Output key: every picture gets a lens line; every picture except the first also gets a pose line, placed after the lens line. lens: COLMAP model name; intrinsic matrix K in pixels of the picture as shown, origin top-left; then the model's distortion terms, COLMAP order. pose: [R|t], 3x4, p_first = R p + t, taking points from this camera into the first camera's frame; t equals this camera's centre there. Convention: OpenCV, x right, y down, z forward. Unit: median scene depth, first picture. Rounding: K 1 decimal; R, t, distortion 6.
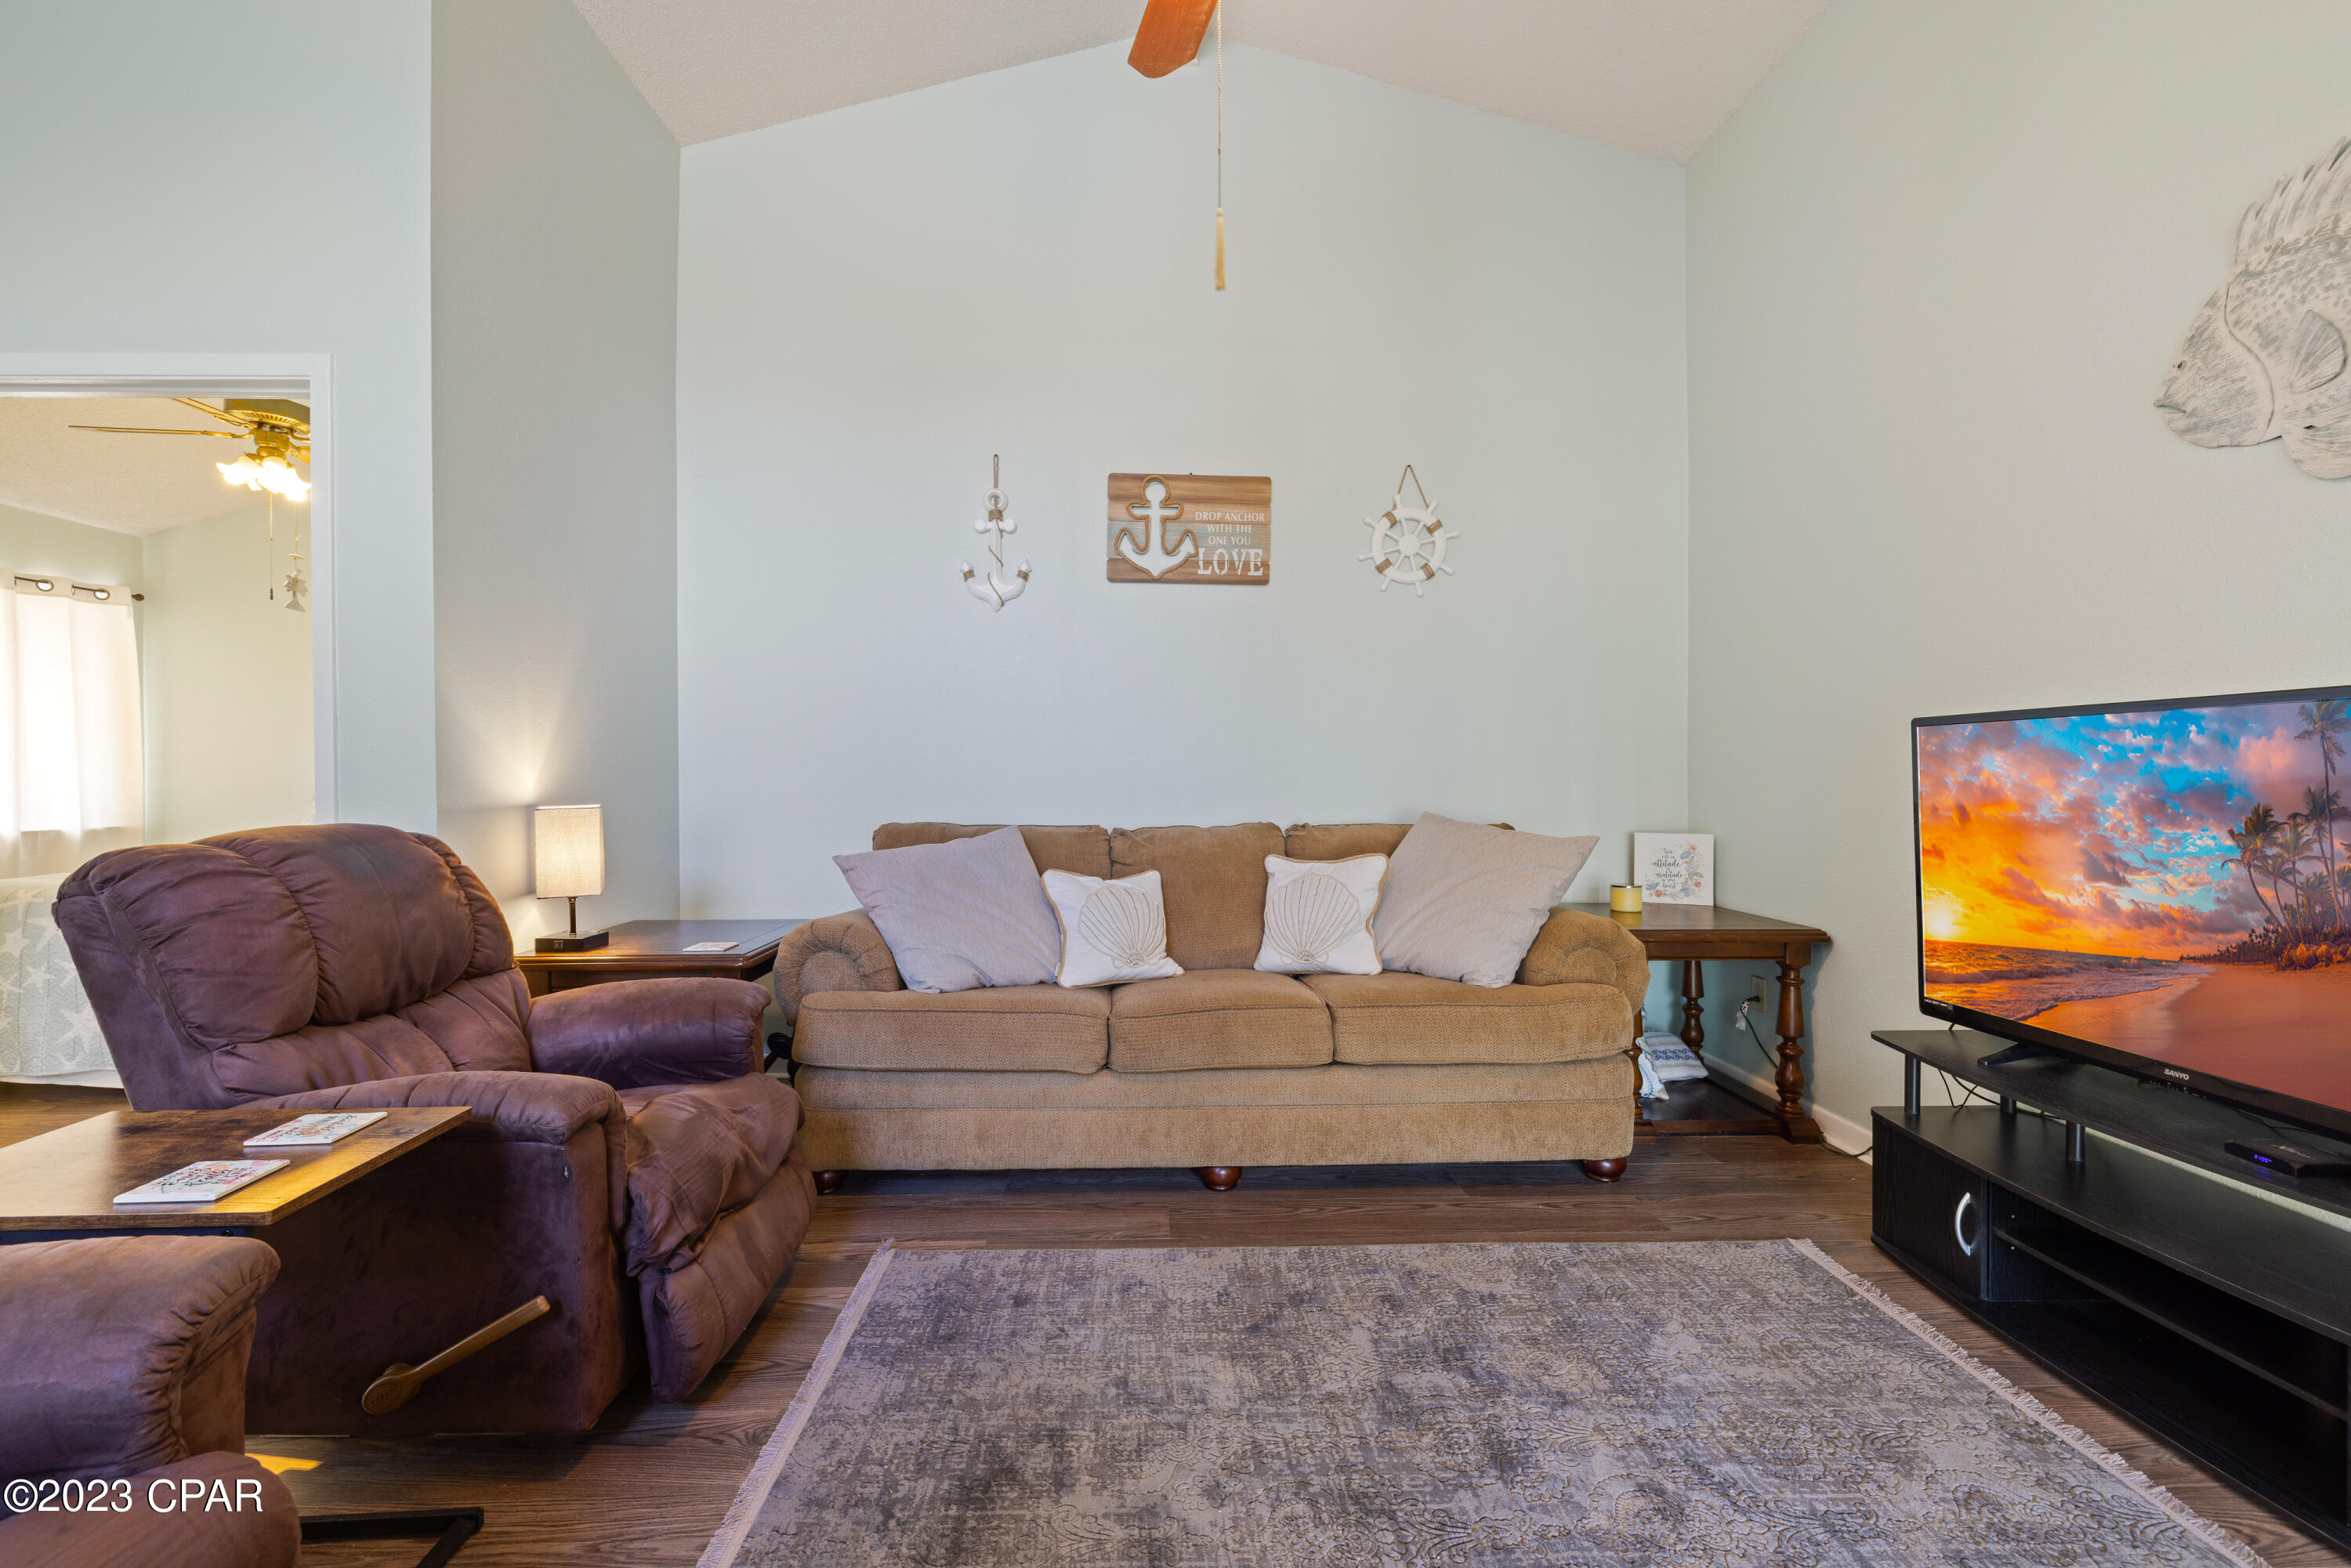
lens RADIAL K [[991.4, 0, 1160.8], [0, 991.4, 780.2], [0, 0, 1]] dist [0.000116, -0.000040]
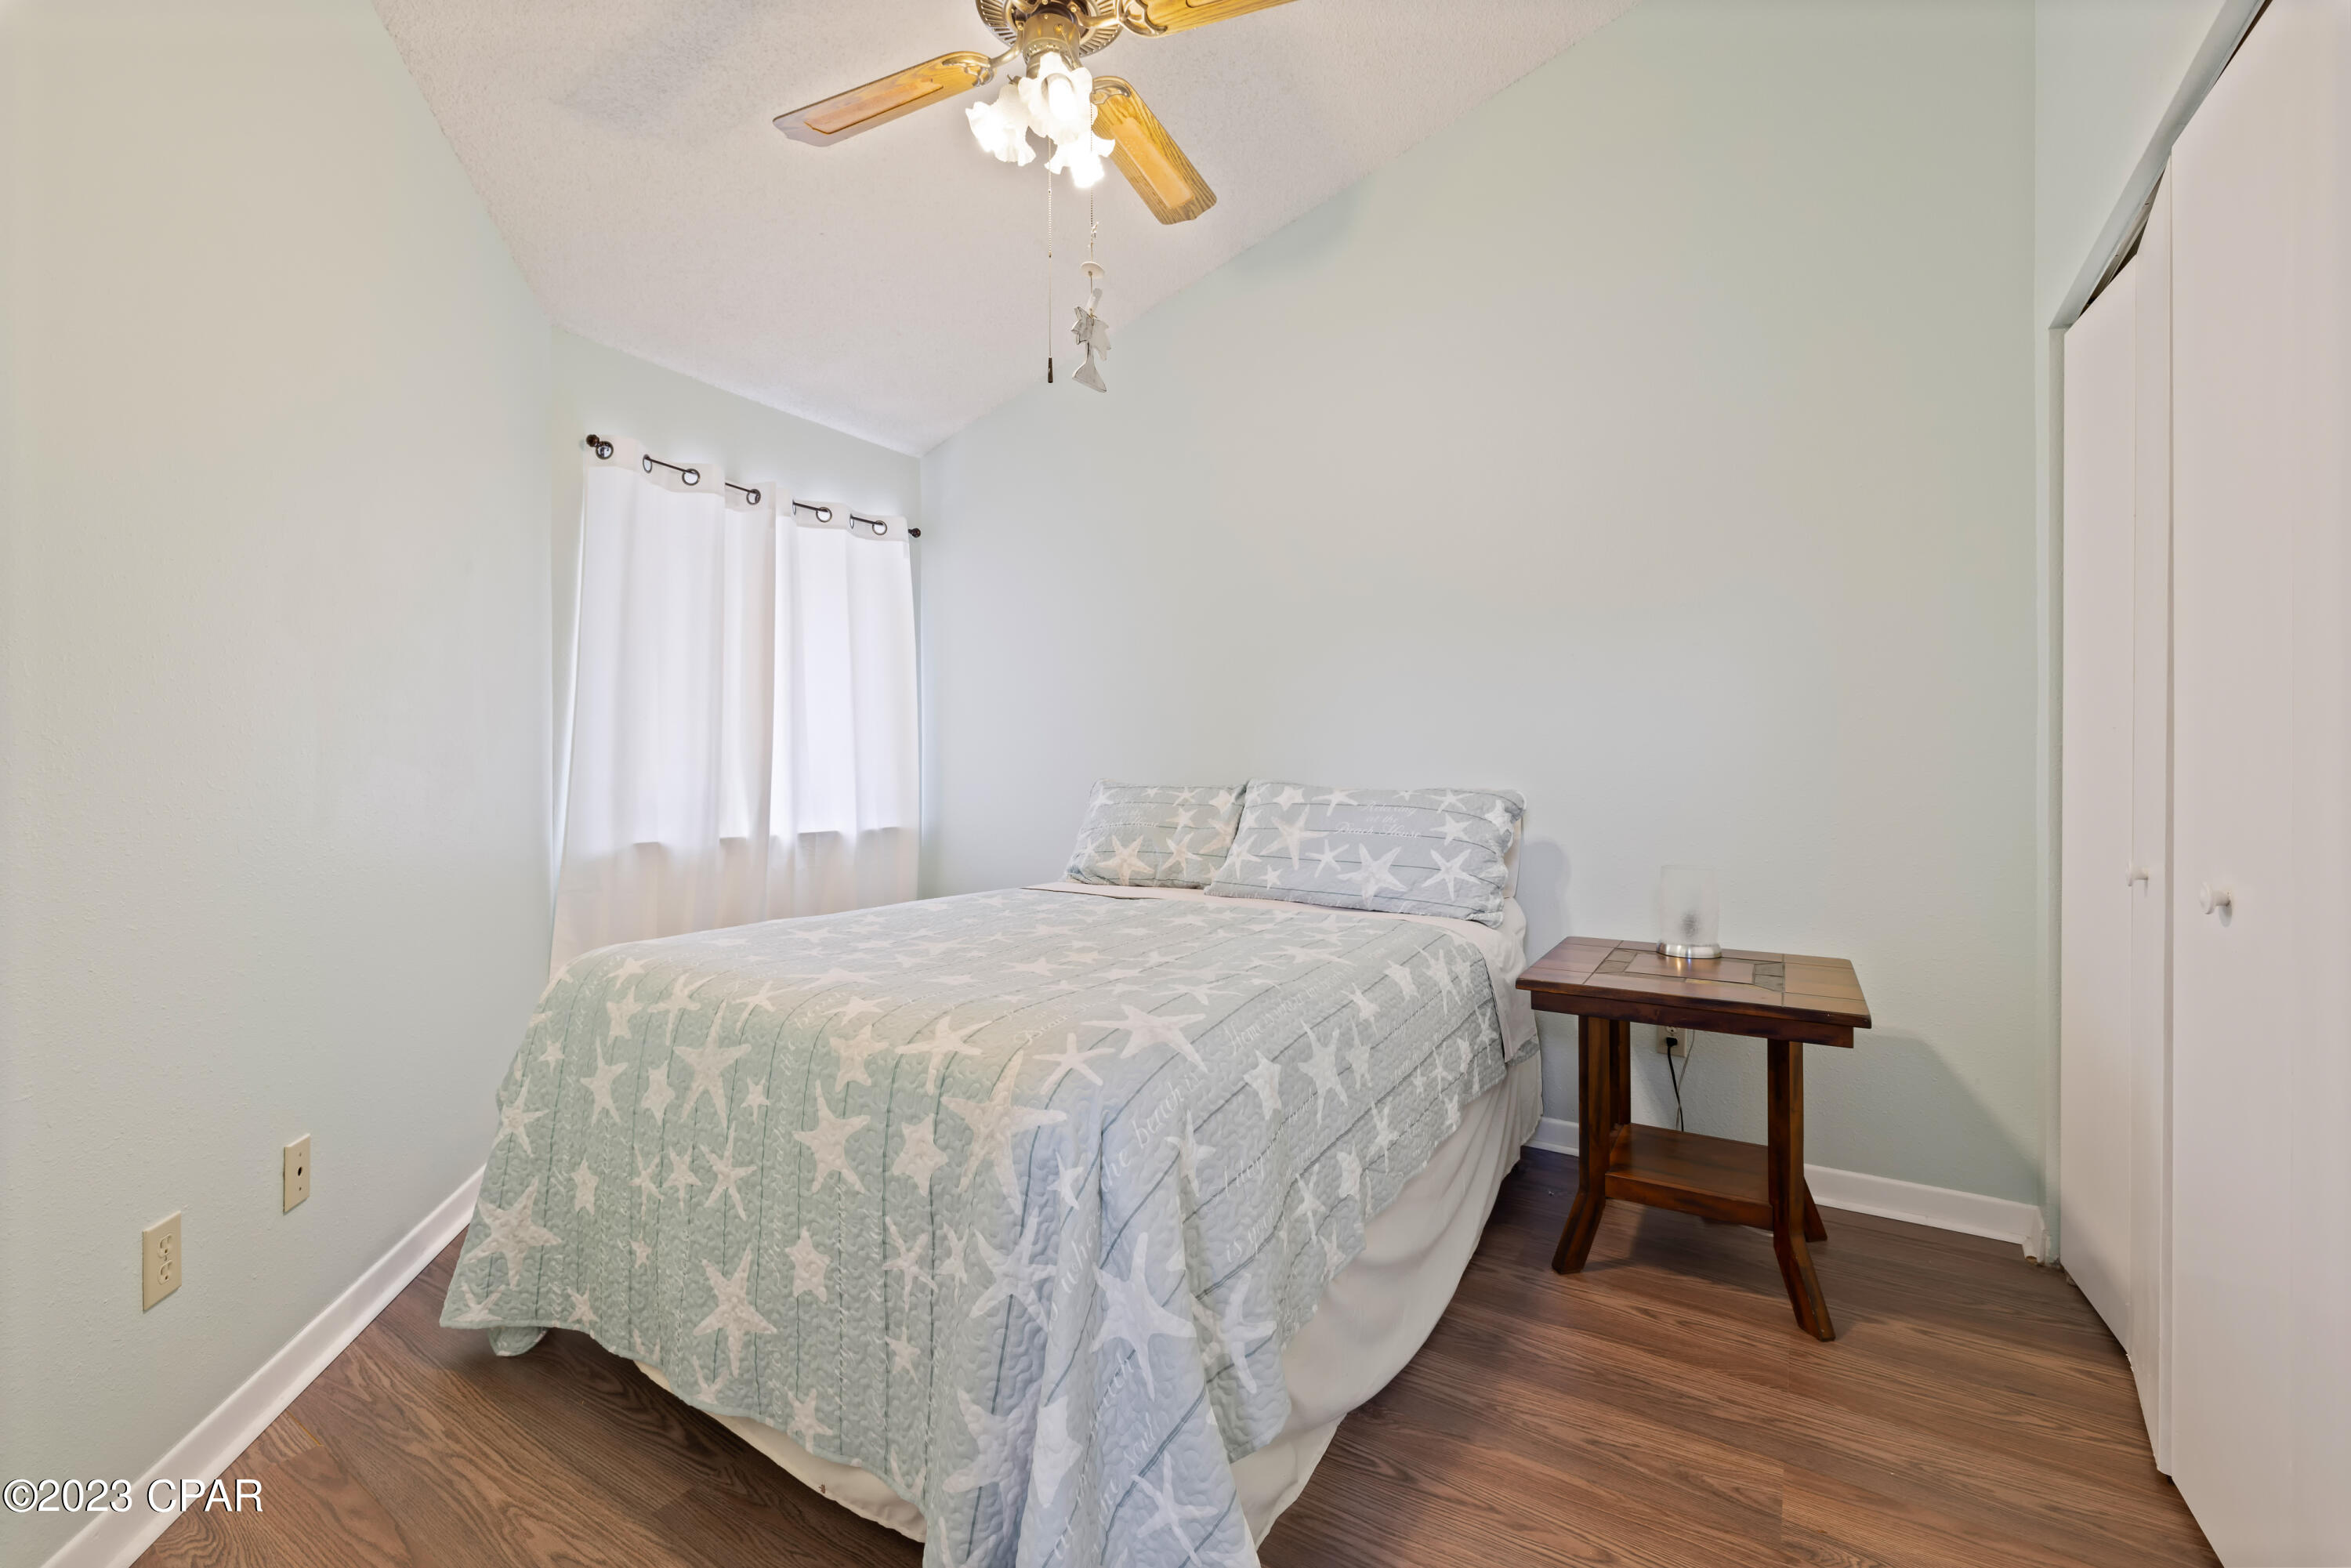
lens RADIAL K [[978.6, 0, 1166.0], [0, 978.6, 781.9], [0, 0, 1]] dist [-0.000452, 0.000258]
pose [[0.824689, 0.008905, -0.565516, -0.812996], [-0.003274, 0.999934, 0.010970, 0.005005], [0.565577, -0.007196, 0.824664, 0.895274]]
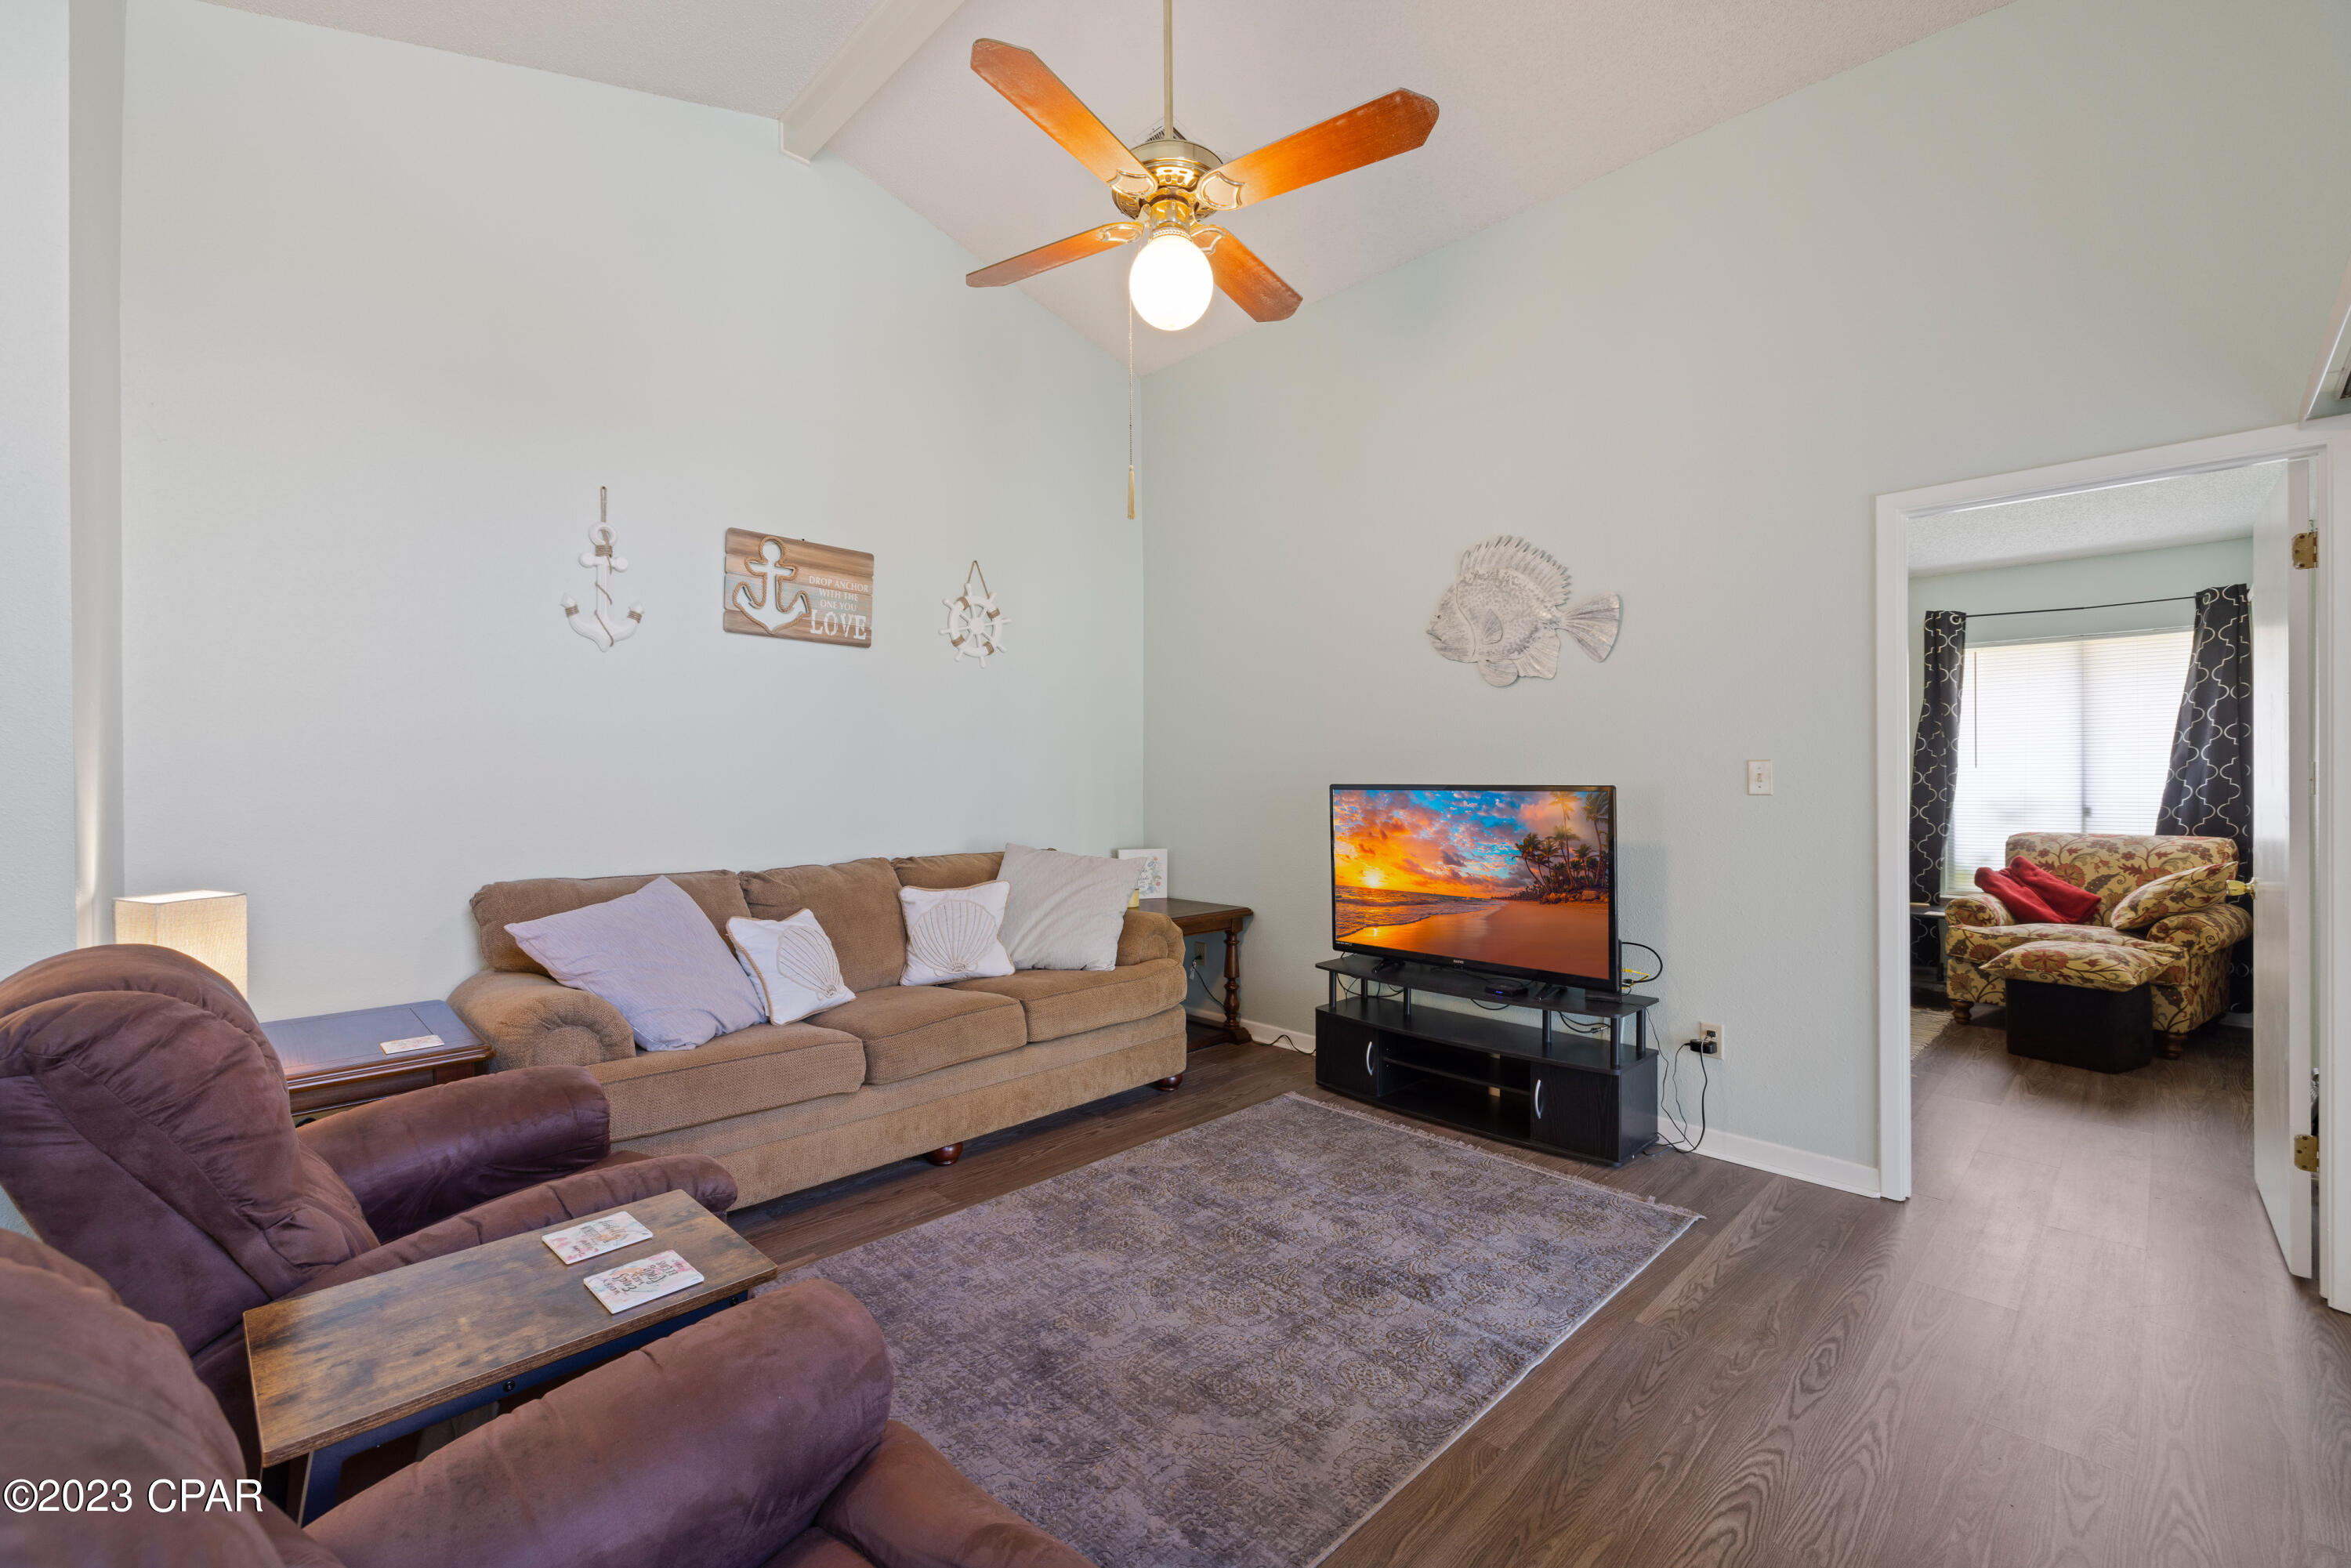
lens RADIAL K [[978.6, 0, 1166.0], [0, 978.6, 781.9], [0, 0, 1]] dist [-0.000452, 0.000258]
pose [[0.734816, -0.003357, 0.678258, -0.524608], [0.003707, 0.999993, 0.000933, -0.056831], [-0.678256, 0.001829, 0.734823, -0.070243]]
